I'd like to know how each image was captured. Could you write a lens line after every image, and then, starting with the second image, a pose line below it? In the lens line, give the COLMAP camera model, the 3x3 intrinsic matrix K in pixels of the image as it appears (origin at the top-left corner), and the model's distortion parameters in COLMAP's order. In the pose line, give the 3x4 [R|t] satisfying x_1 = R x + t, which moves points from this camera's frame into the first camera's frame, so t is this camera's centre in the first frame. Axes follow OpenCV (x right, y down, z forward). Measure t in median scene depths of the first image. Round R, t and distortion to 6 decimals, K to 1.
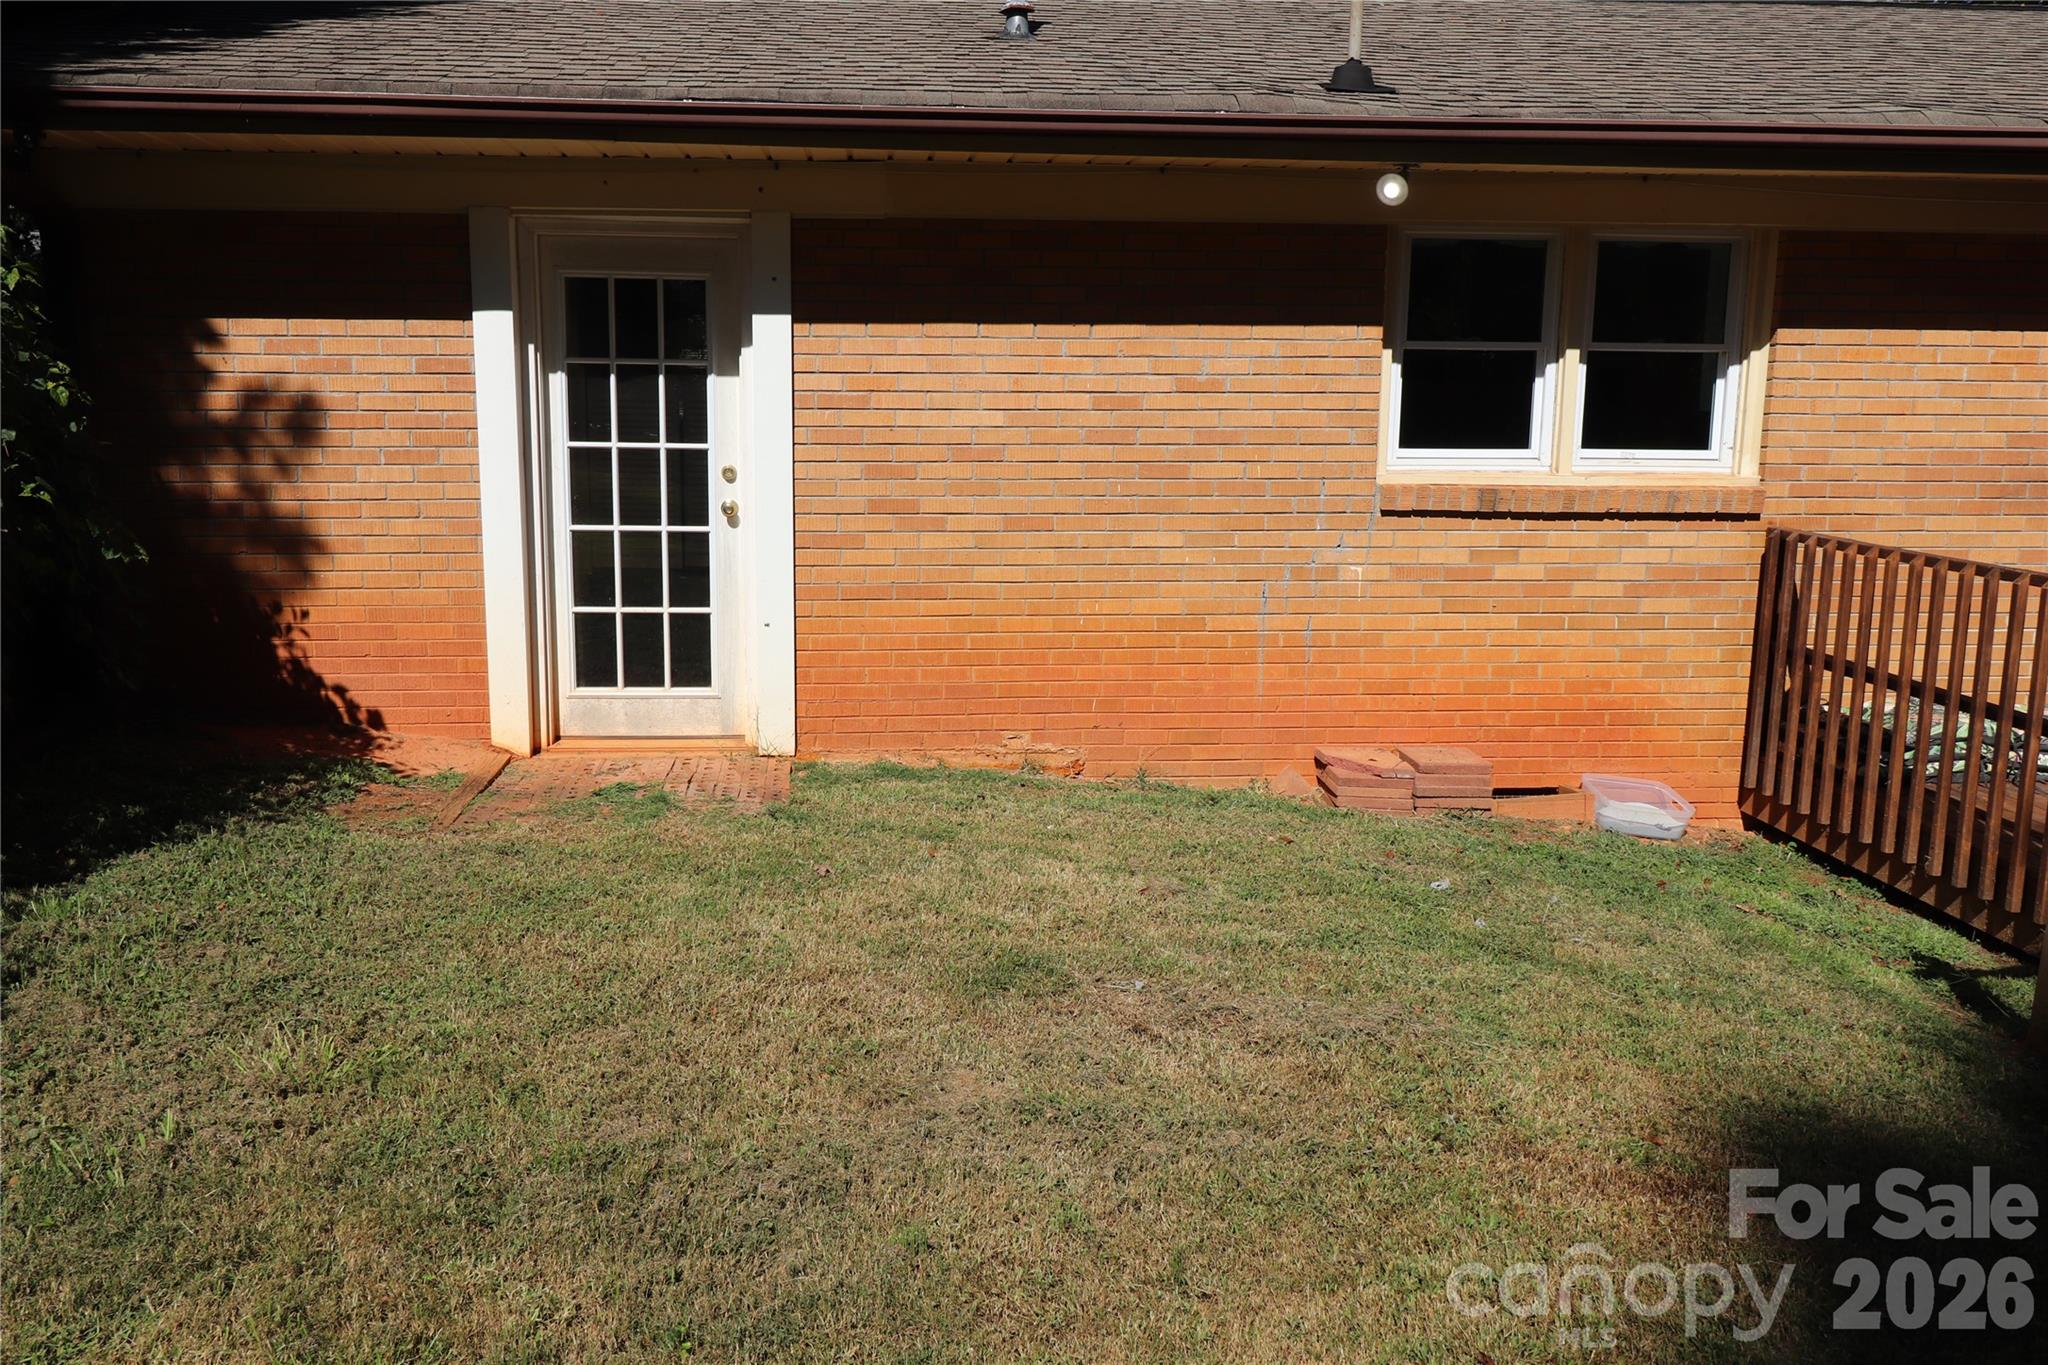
lens RADIAL K [[1585.8, 0, 1024.0], [0, 1585.8, 682.5], [0, 0, 1]] dist [0.004398, 0.001173]
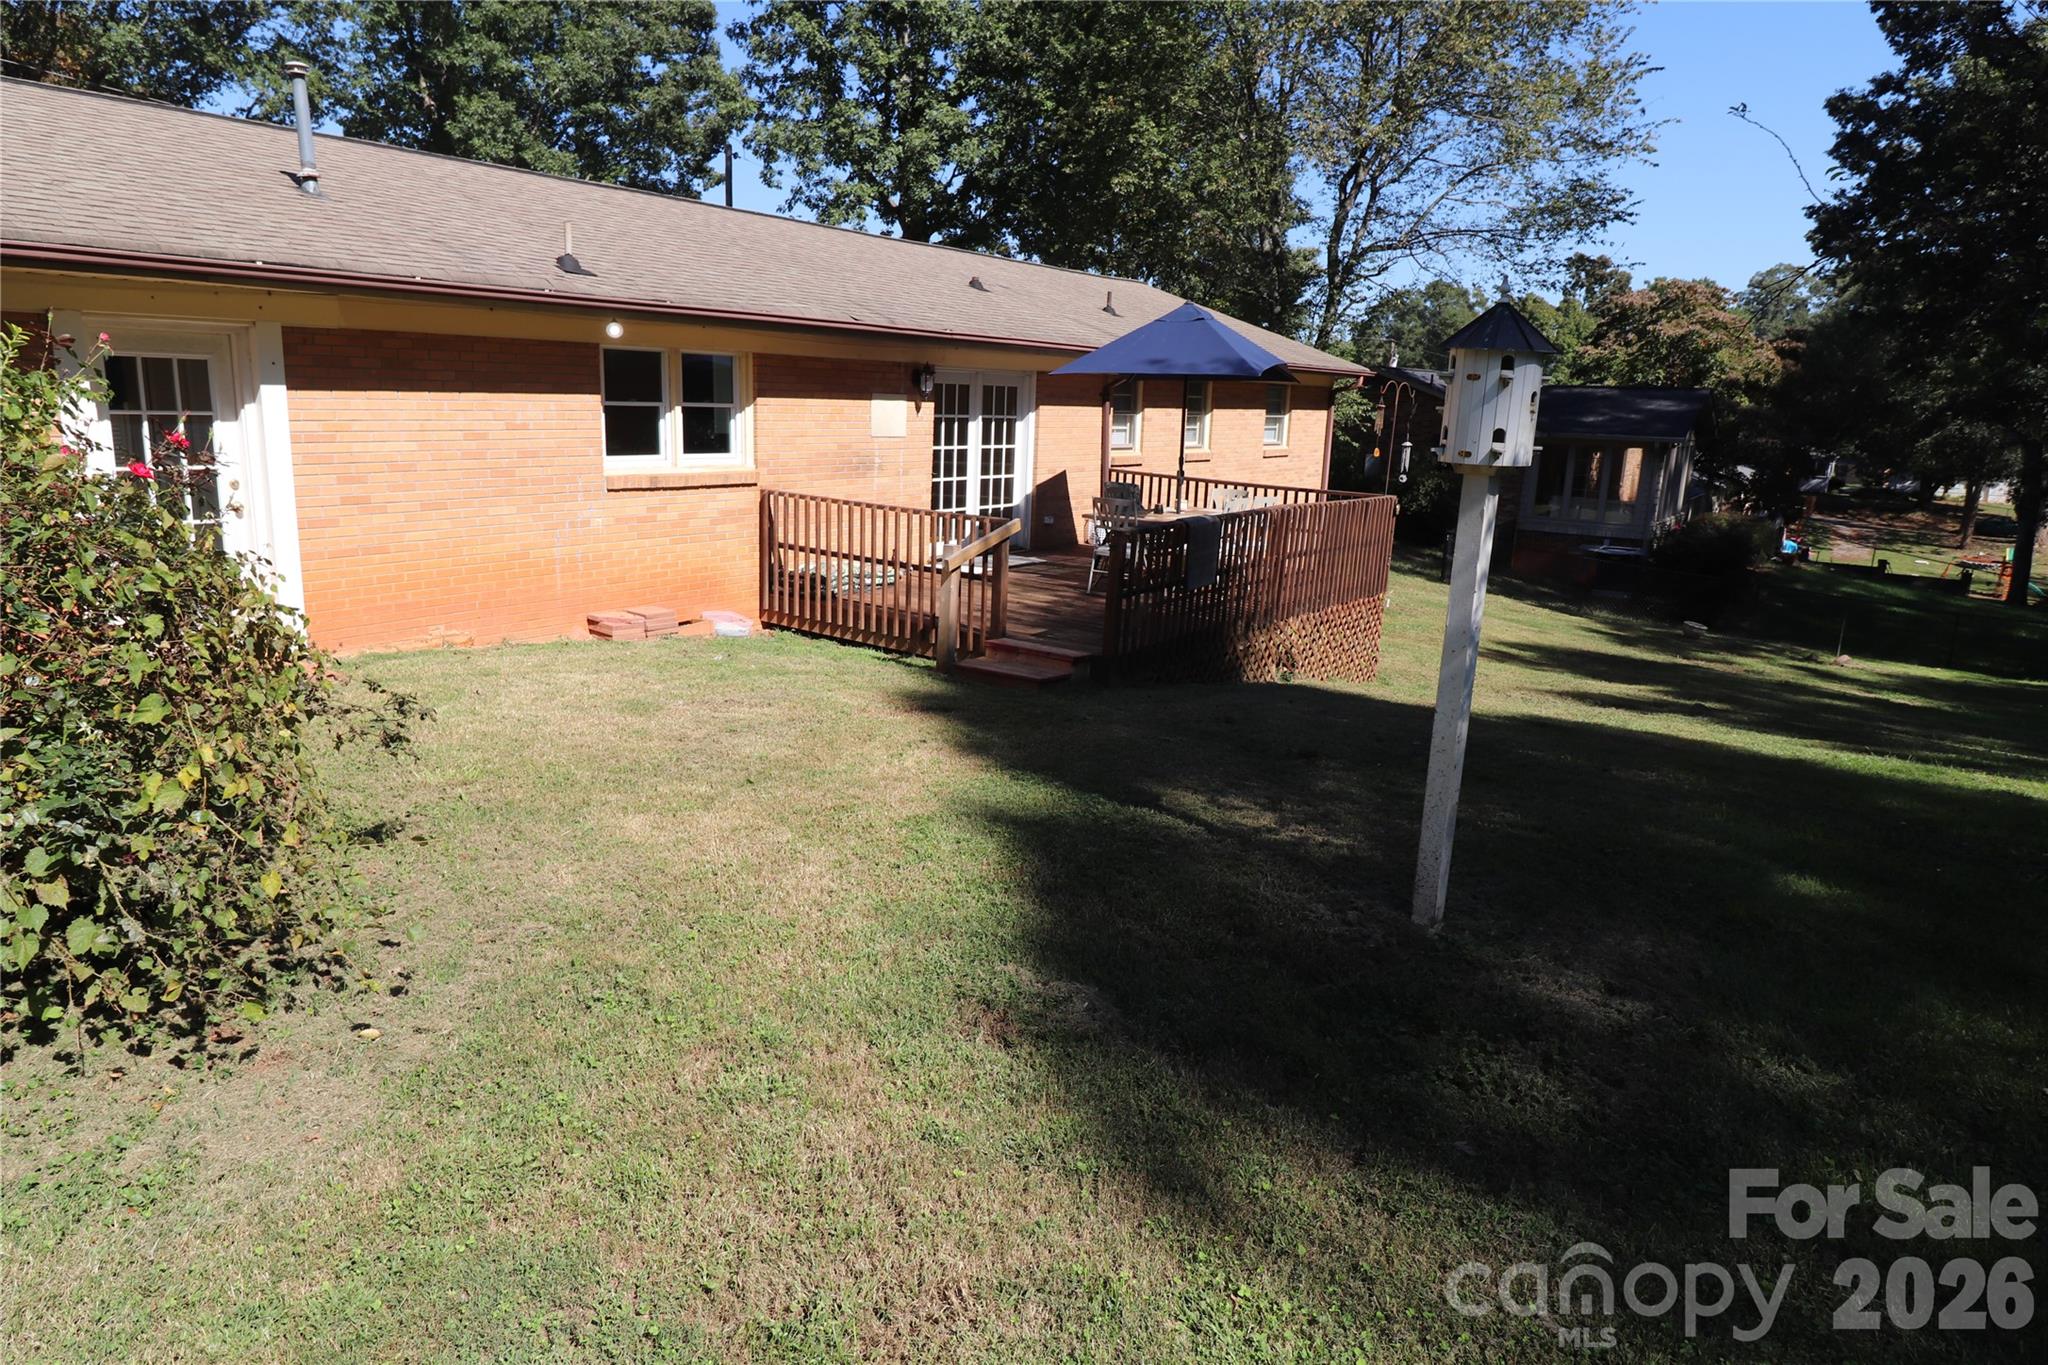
lens RADIAL K [[1247.8, 0, 1024.0], [0, 1247.8, 682.5], [0, 0, 1]] dist [-0.004520, -0.001907]
pose [[0.630116, -0.162321, 0.759346, -0.654179], [0.102634, 0.986737, 0.125762, -0.013438], [-0.769688, -0.001310, 0.638418, -0.377569]]
